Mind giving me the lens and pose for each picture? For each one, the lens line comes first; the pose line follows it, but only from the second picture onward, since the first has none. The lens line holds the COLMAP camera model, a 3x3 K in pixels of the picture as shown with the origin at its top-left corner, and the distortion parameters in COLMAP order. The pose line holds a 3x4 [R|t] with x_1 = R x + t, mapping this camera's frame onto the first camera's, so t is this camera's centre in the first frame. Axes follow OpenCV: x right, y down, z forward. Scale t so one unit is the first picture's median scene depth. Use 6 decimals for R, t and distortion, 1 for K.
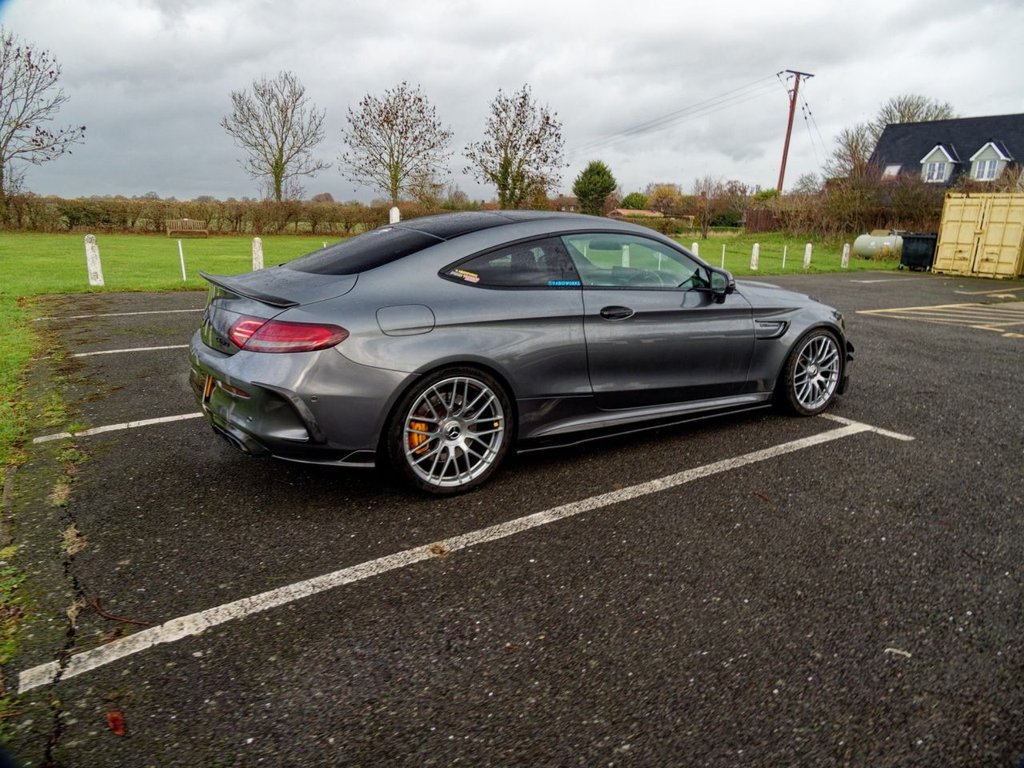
lens RADIAL K [[659.9, 0, 516.3], [0, 659.9, 384.0], [0, 0, 1]] dist [-0.008082, 0.008780]
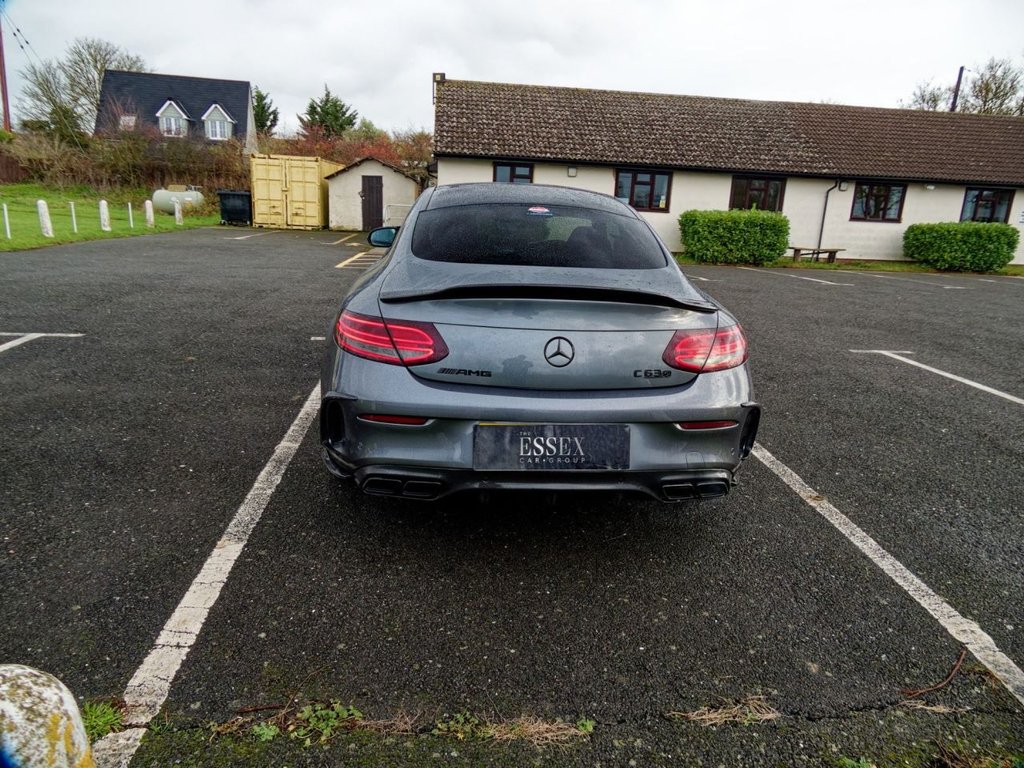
lens RADIAL K [[656.2, 0, 514.3], [0, 656.2, 388.4], [0, 0, 1]] dist [-0.010171, 0.010198]
pose [[0.470650, -0.245169, 0.847574, -0.095648], [0.179882, 0.967106, 0.179858, -0.017390], [-0.863789, 0.067813, 0.499269, 0.065059]]
